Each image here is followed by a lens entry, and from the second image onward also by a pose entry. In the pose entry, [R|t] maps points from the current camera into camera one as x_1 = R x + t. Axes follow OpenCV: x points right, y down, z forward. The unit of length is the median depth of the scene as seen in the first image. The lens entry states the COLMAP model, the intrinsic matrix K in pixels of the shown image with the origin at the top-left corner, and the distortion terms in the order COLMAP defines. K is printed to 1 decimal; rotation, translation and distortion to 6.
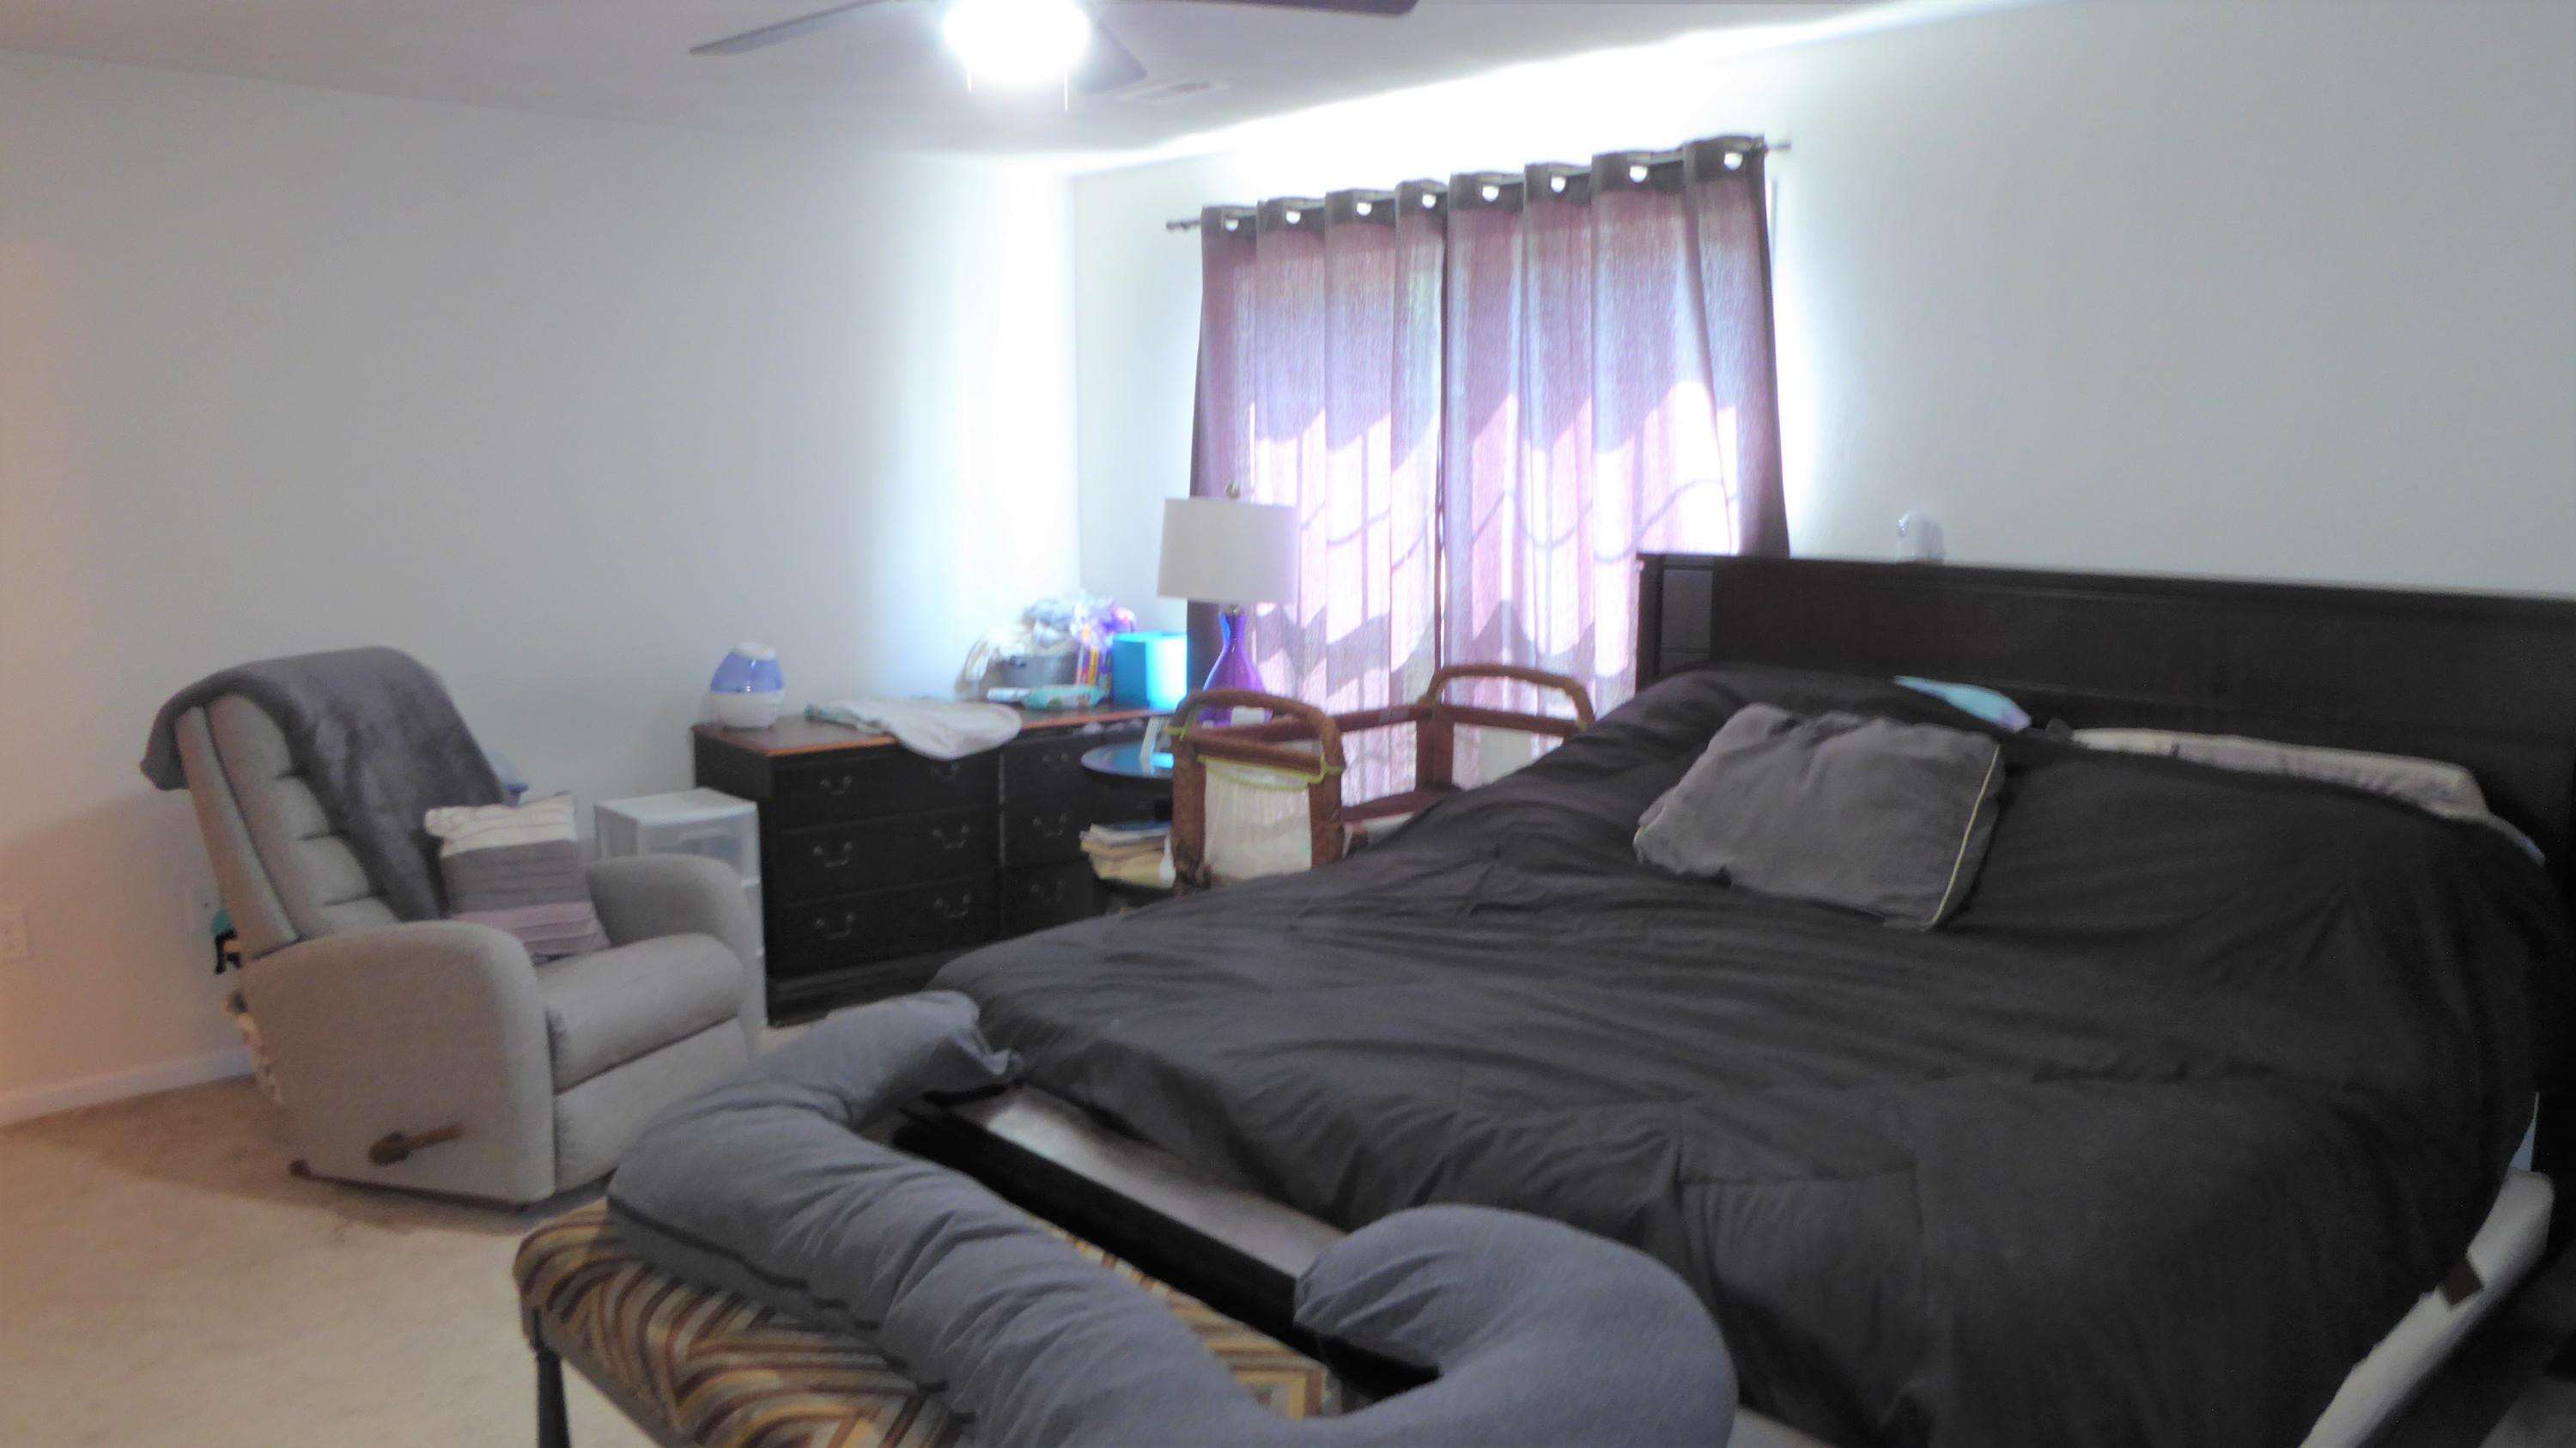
lens RADIAL K [[1860.9, 0, 1296.9], [0, 1860.9, 716.3], [0, 0, 1]] dist [-0.022296, 0.010344]
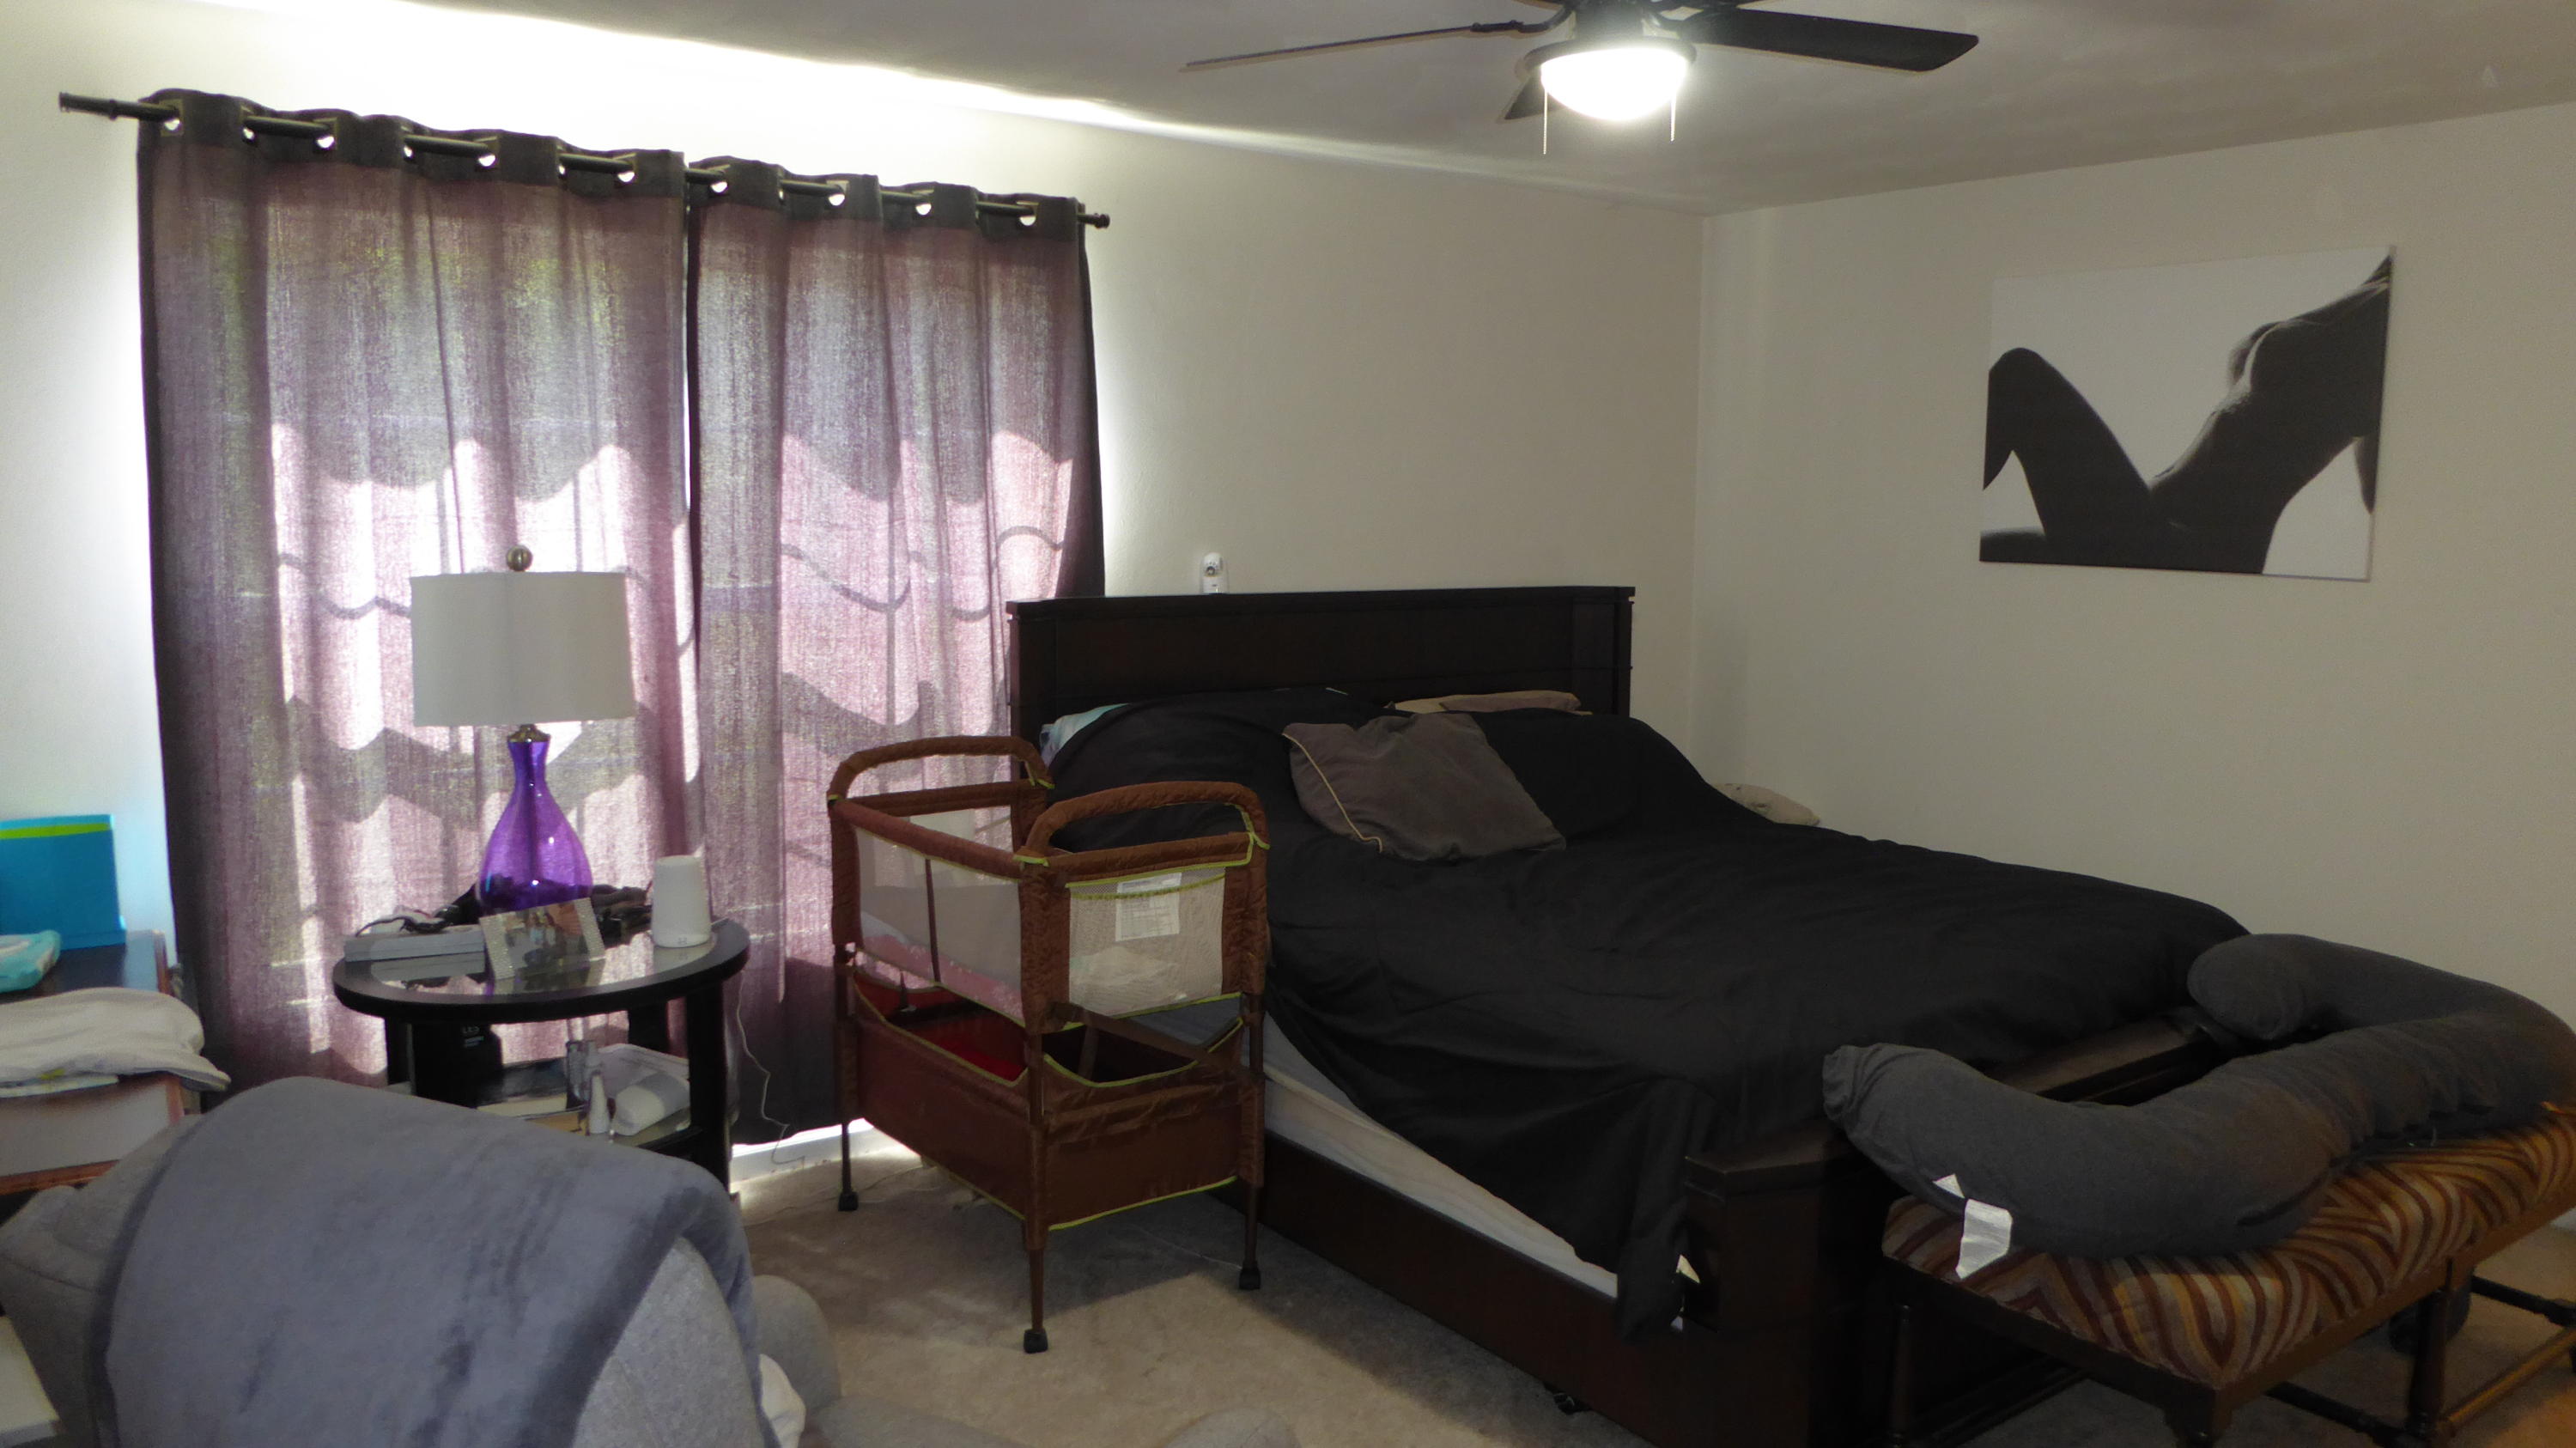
lens RADIAL K [[1860.9, 0, 1295.9], [0, 1860.9, 728.4], [0, 0, 1]] dist [-0.022296, 0.010344]
pose [[0.090264, -0.127431, 0.987732, -0.779427], [0.131933, 0.984569, 0.114966, -0.117107], [-0.987140, 0.119937, 0.105683, 0.759245]]
